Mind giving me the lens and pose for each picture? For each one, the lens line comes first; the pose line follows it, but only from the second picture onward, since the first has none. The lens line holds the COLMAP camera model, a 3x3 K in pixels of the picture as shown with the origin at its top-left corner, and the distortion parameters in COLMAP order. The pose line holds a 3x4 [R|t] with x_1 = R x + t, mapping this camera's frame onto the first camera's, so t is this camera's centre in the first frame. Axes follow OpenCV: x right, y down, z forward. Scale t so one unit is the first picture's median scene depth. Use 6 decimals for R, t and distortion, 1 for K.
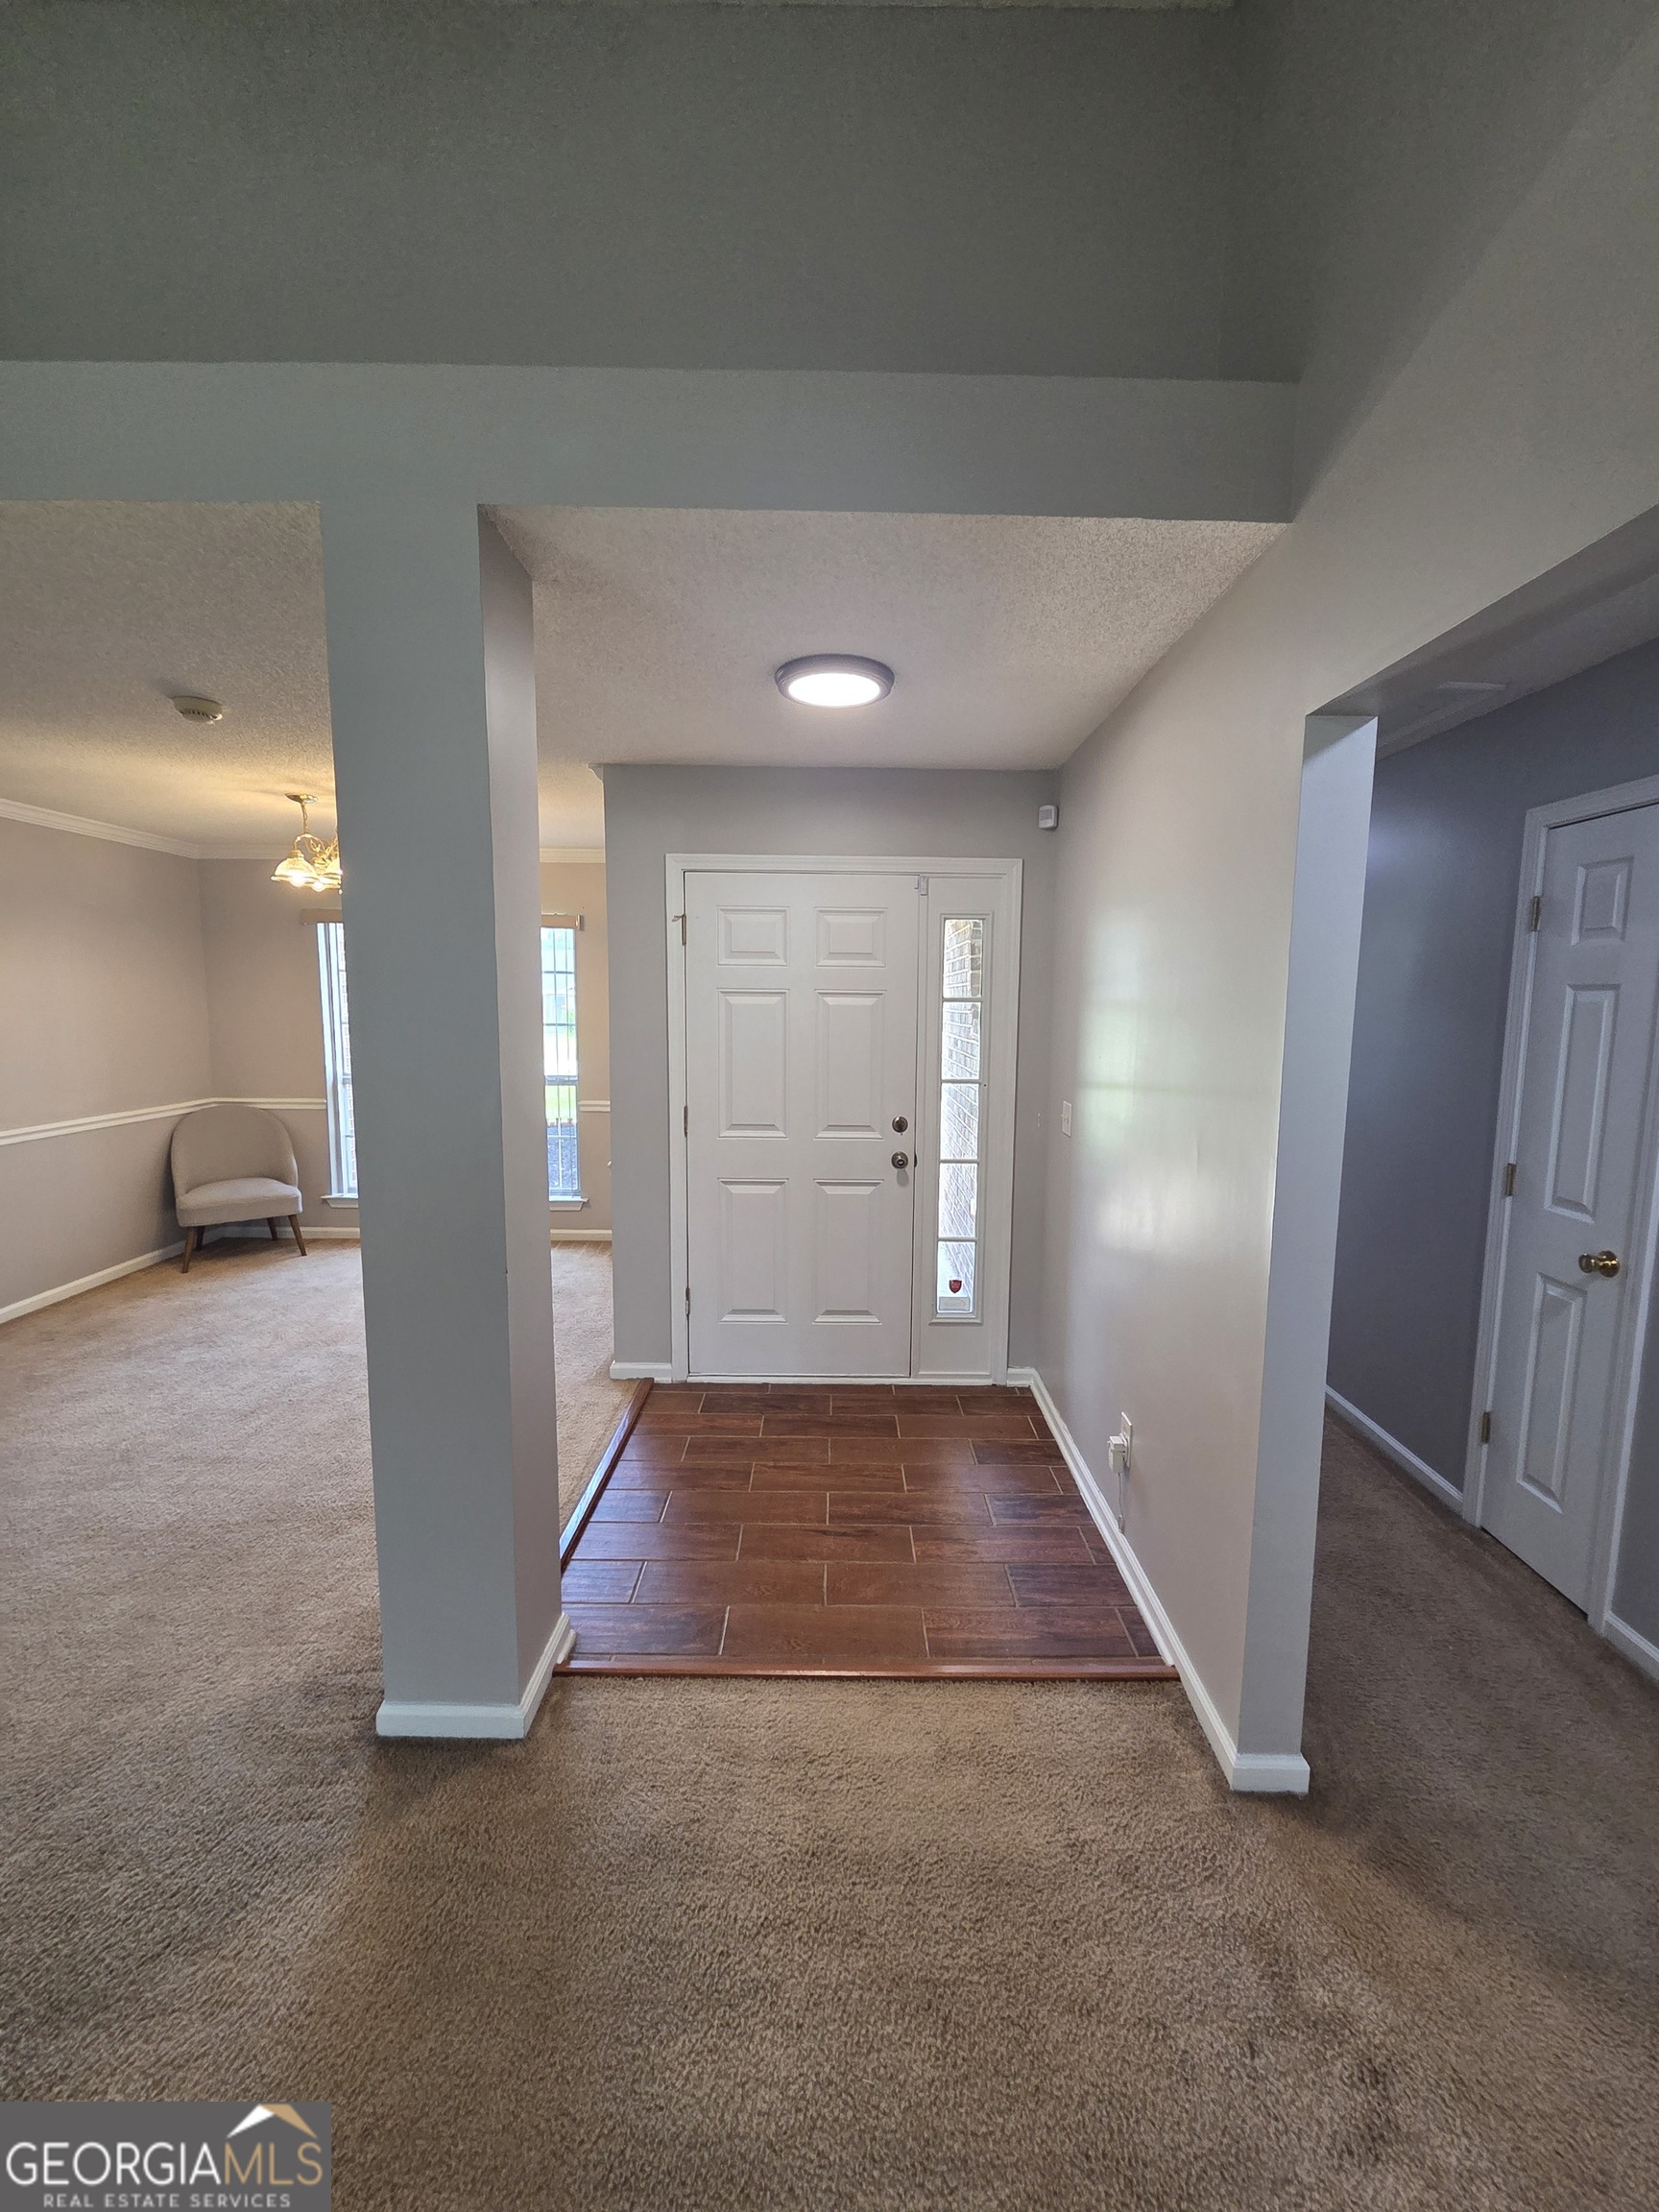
lens RADIAL K [[902.0, 0, 822.6], [0, 902.0, 1105.4], [0, 0, 1]] dist [0.000383, -0.000186]
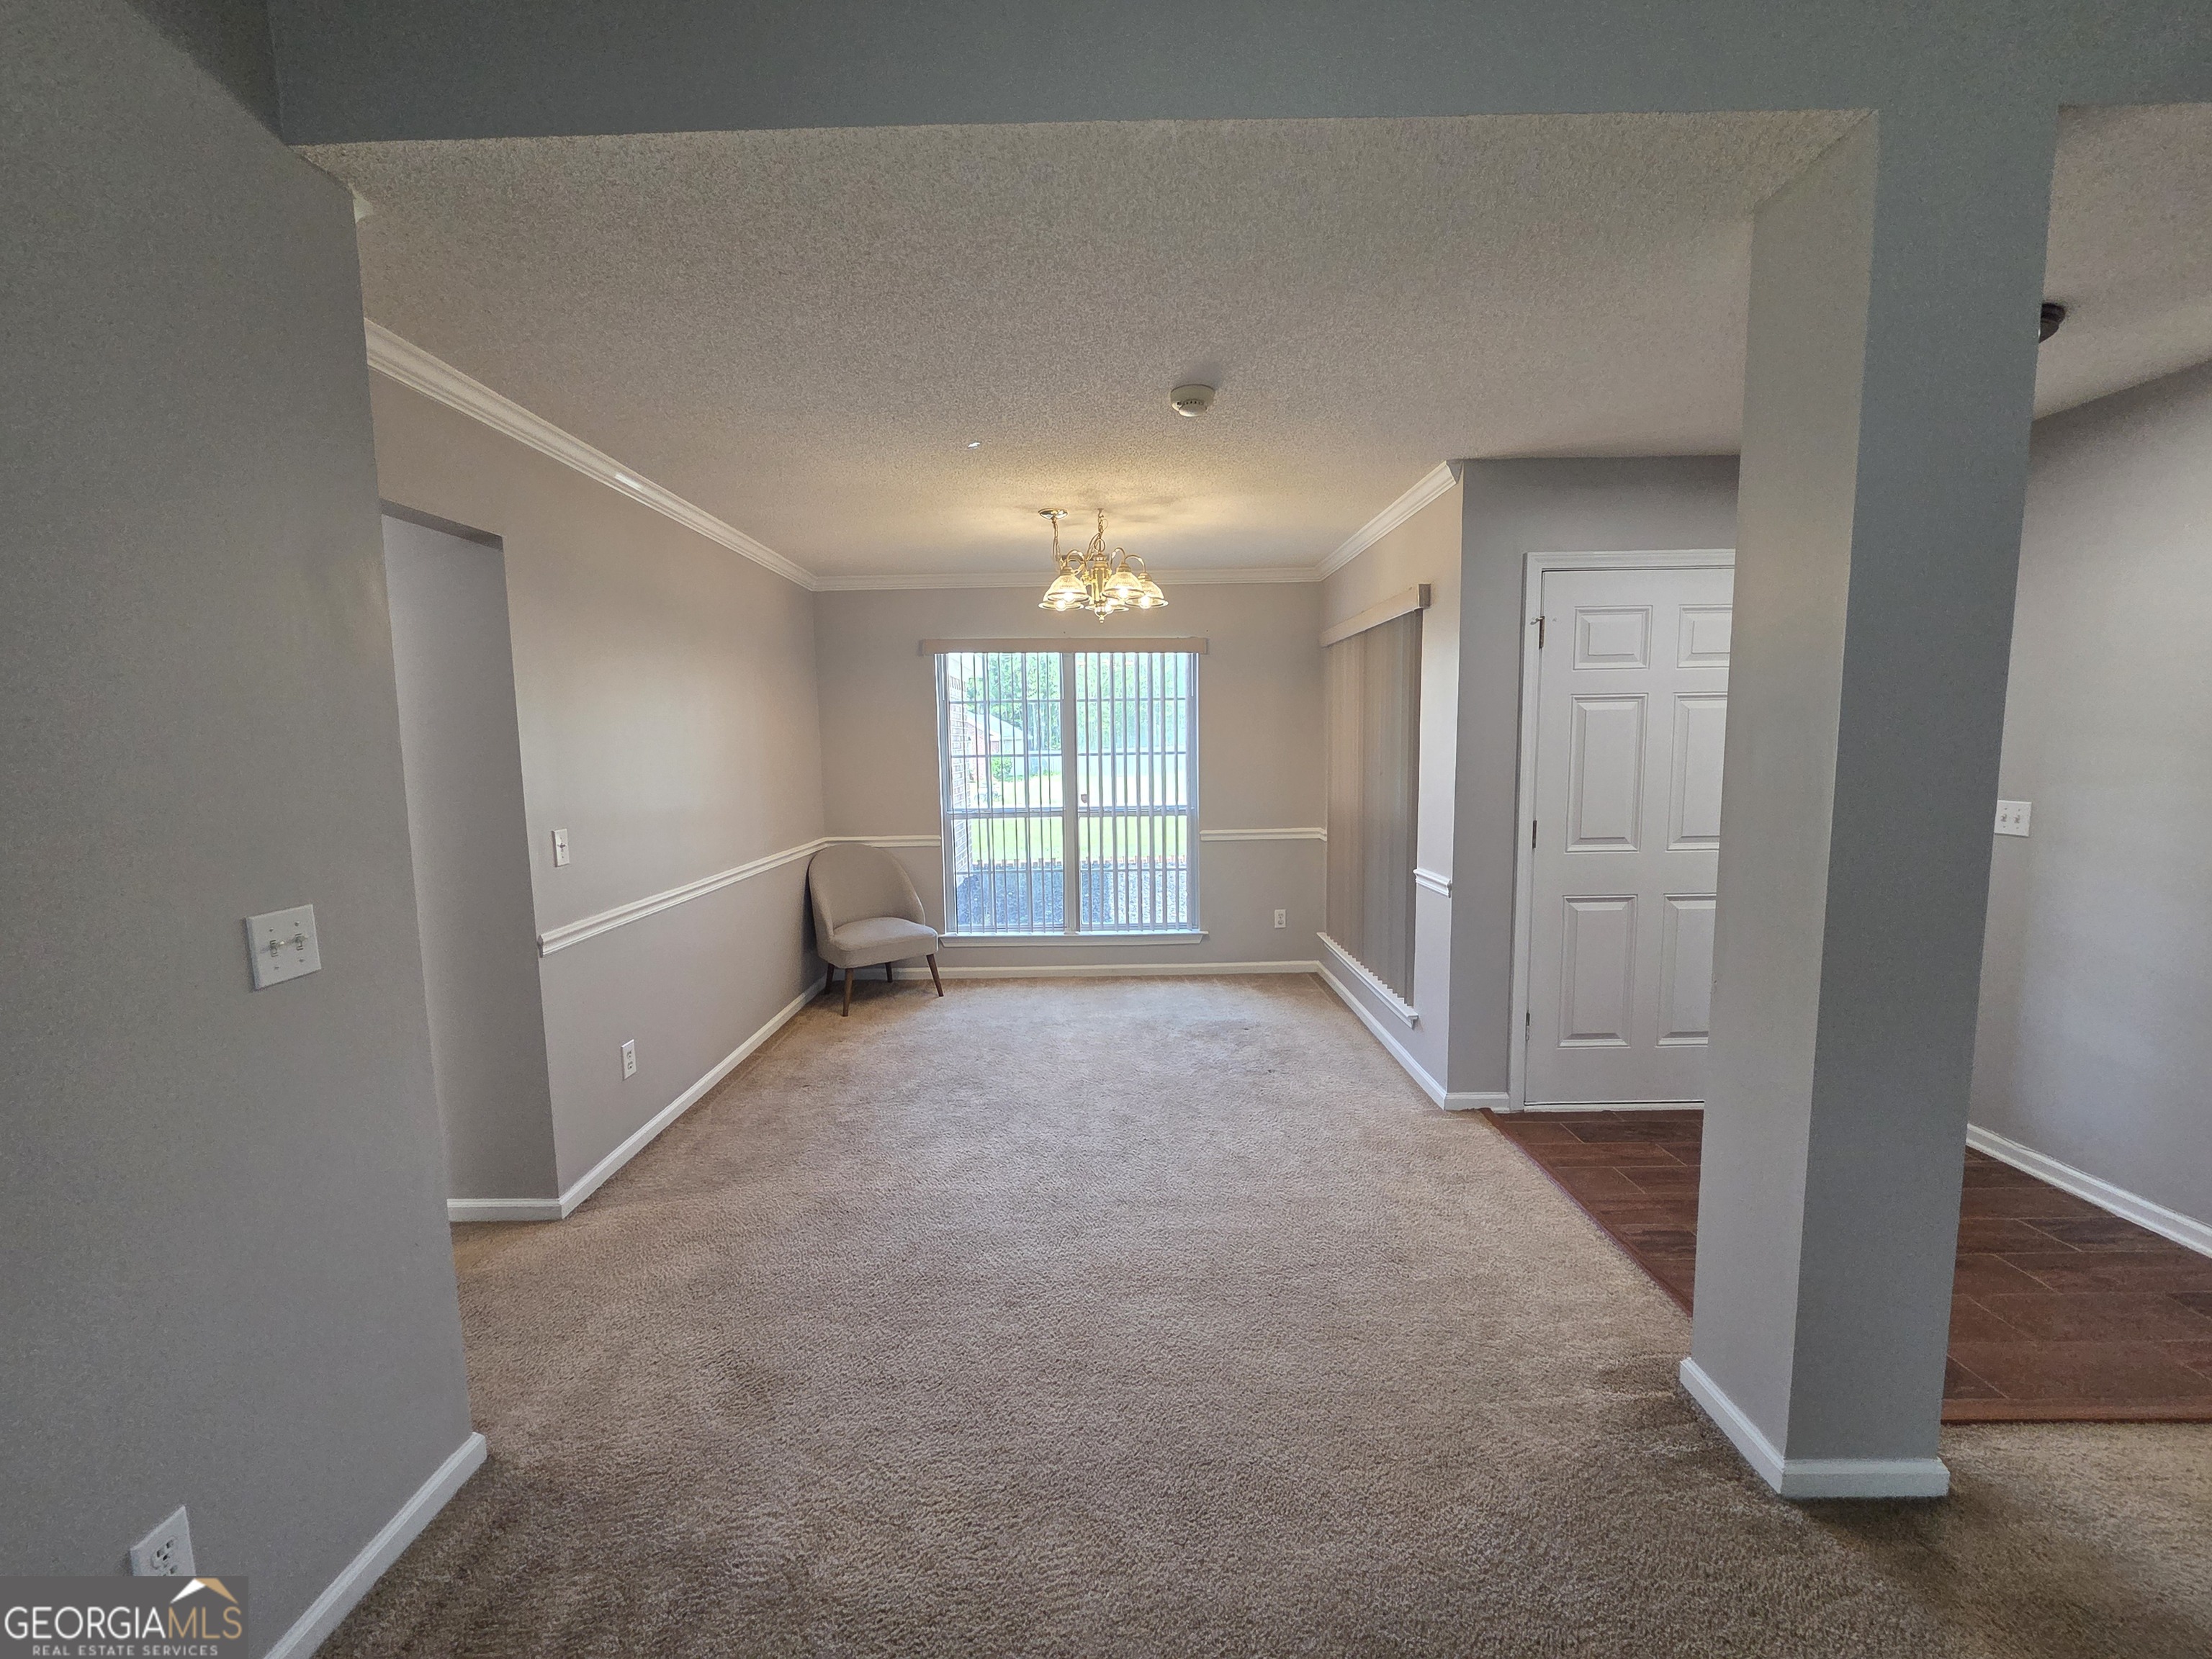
lens RADIAL K [[902.0, 0, 1111.5], [0, 902.0, 846.9], [0, 0, 1]] dist [0.000383, -0.000186]
pose [[0.999595, -0.027326, -0.007938, -0.540091], [0.027336, 0.999626, 0.001211, 0.014120], [0.007902, -0.001428, 0.999968, 0.044271]]
